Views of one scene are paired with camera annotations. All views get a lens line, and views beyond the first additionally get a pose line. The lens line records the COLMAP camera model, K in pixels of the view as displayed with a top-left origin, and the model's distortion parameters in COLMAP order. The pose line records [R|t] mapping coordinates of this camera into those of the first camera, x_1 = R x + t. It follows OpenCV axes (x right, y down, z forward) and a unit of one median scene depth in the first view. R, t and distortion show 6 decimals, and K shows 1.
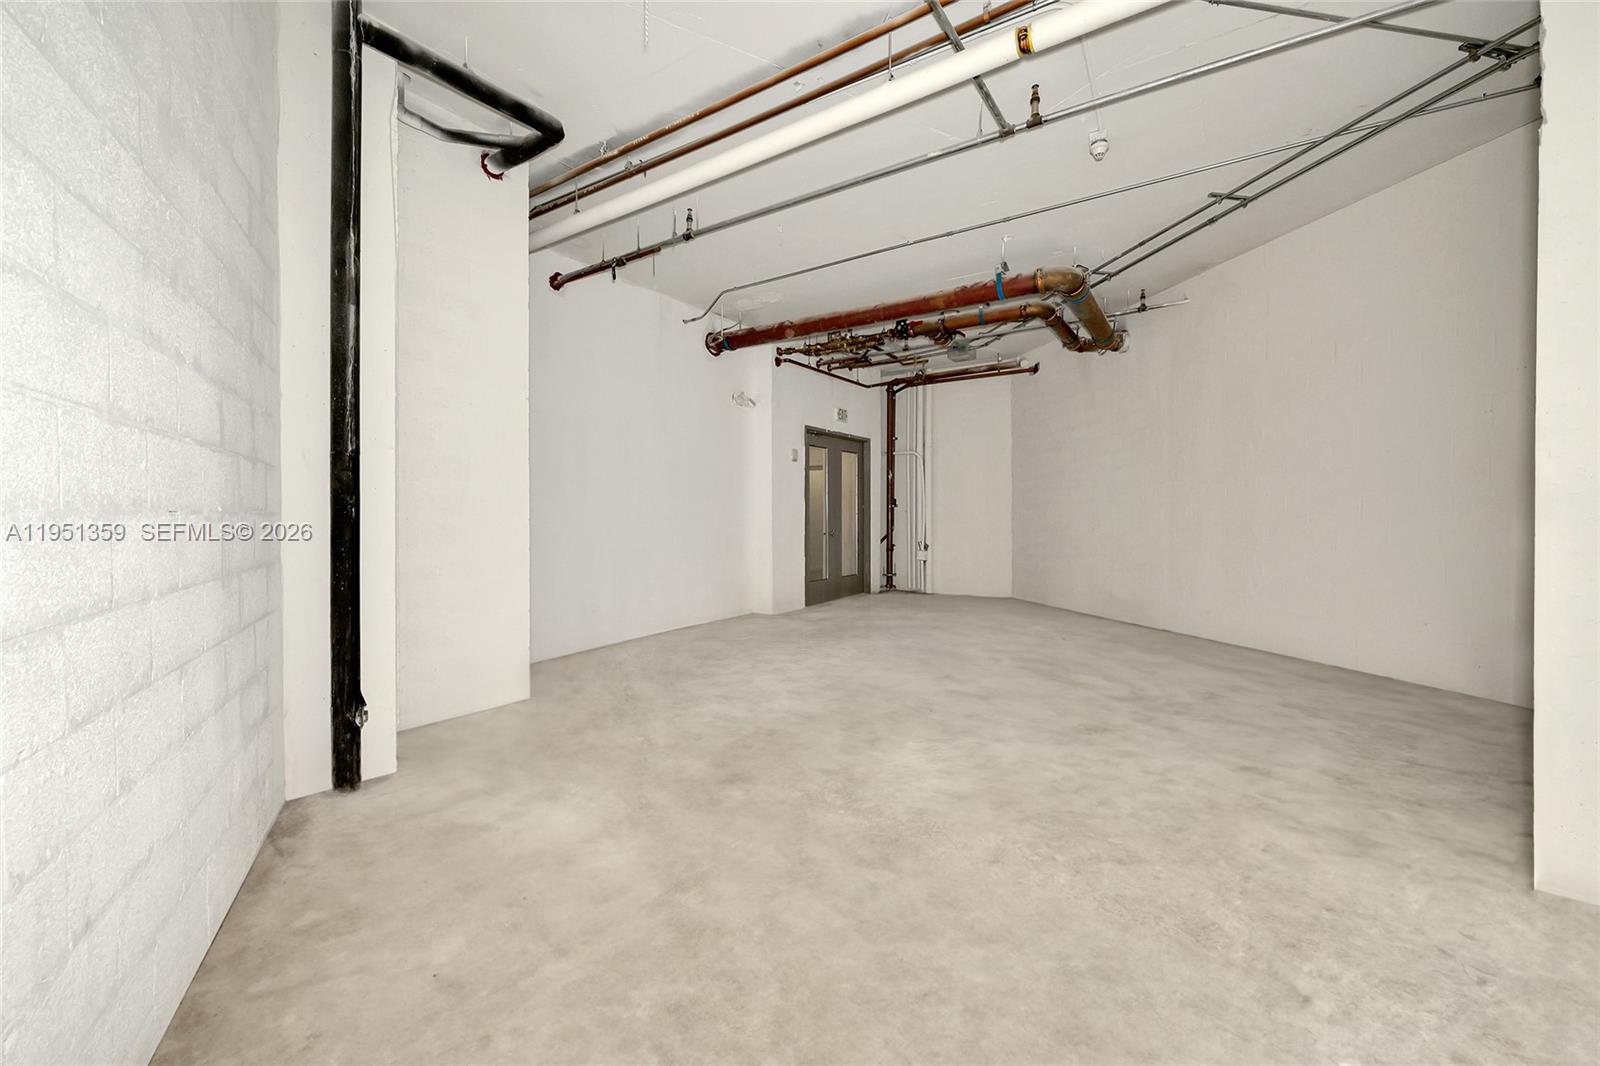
lens RADIAL K [[637.8, 0, 800.0], [0, 637.8, 533.0], [0, 0, 1]] dist [0.001801, 0.000174]
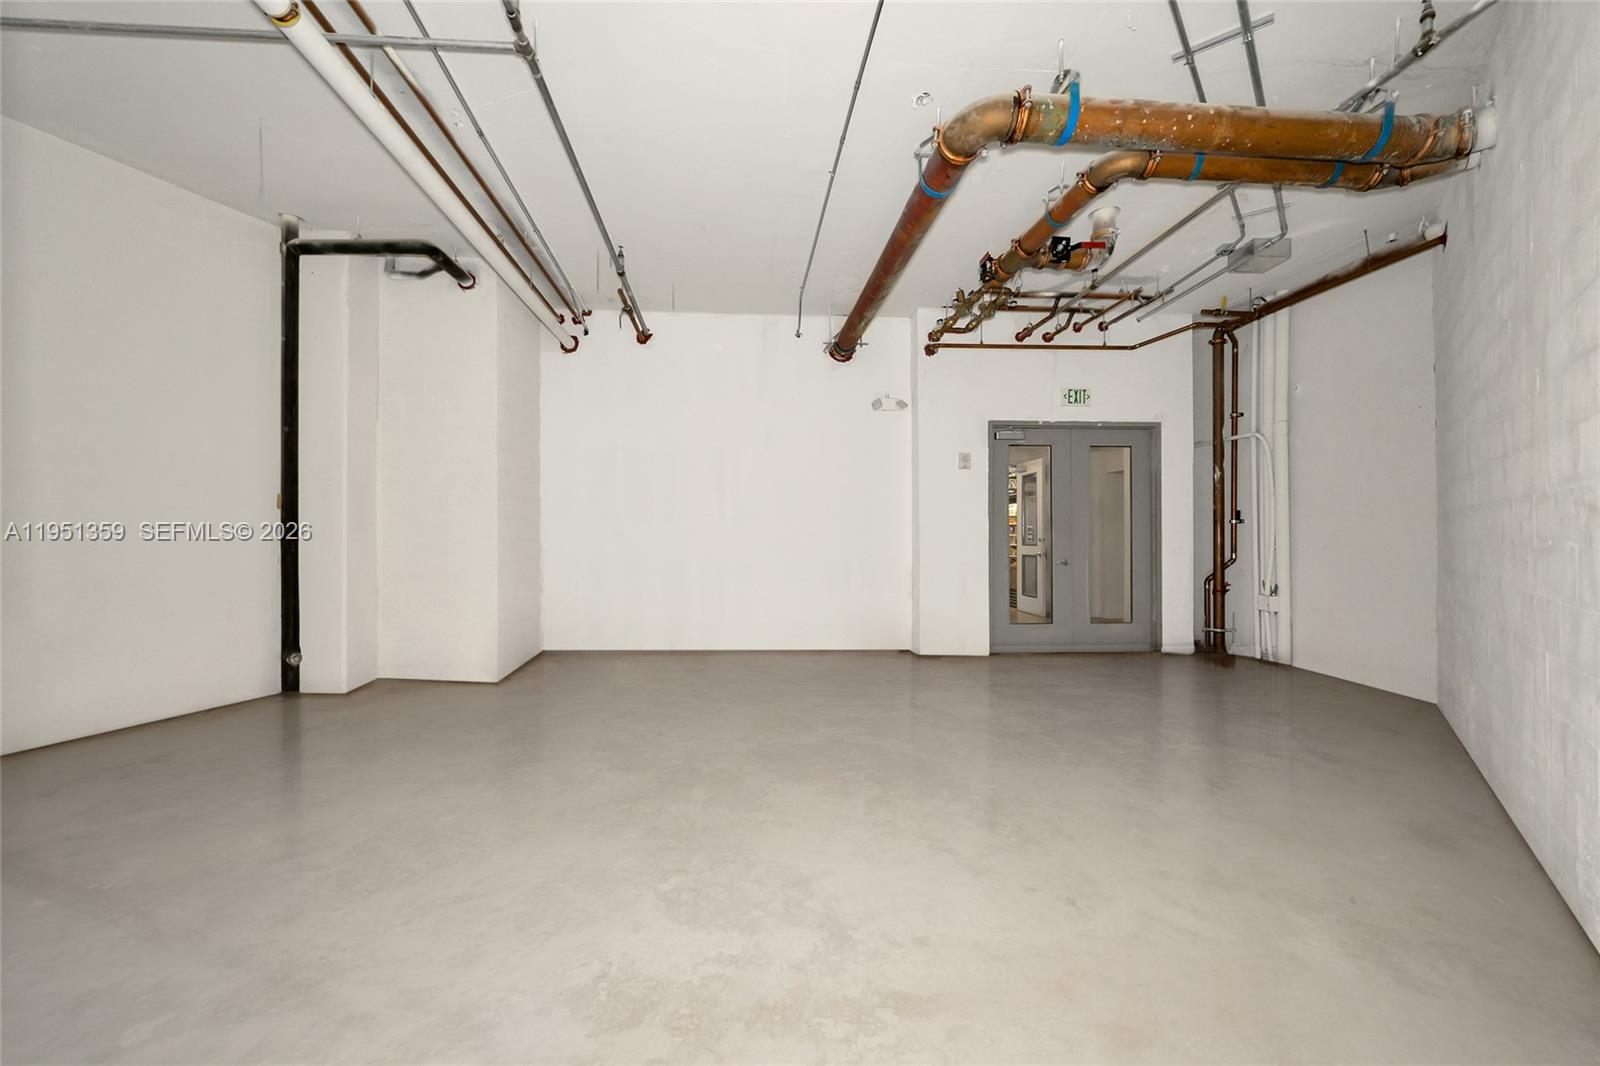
lens RADIAL K [[637.8, 0, 800.0], [0, 637.8, 533.0], [0, 0, 1]] dist [0.001801, 0.000174]
pose [[0.611268, 0.005539, -0.791405, 0.500003], [-0.024514, 0.999628, -0.011938, -0.017417], [0.791044, 0.026697, 0.611176, 0.357834]]
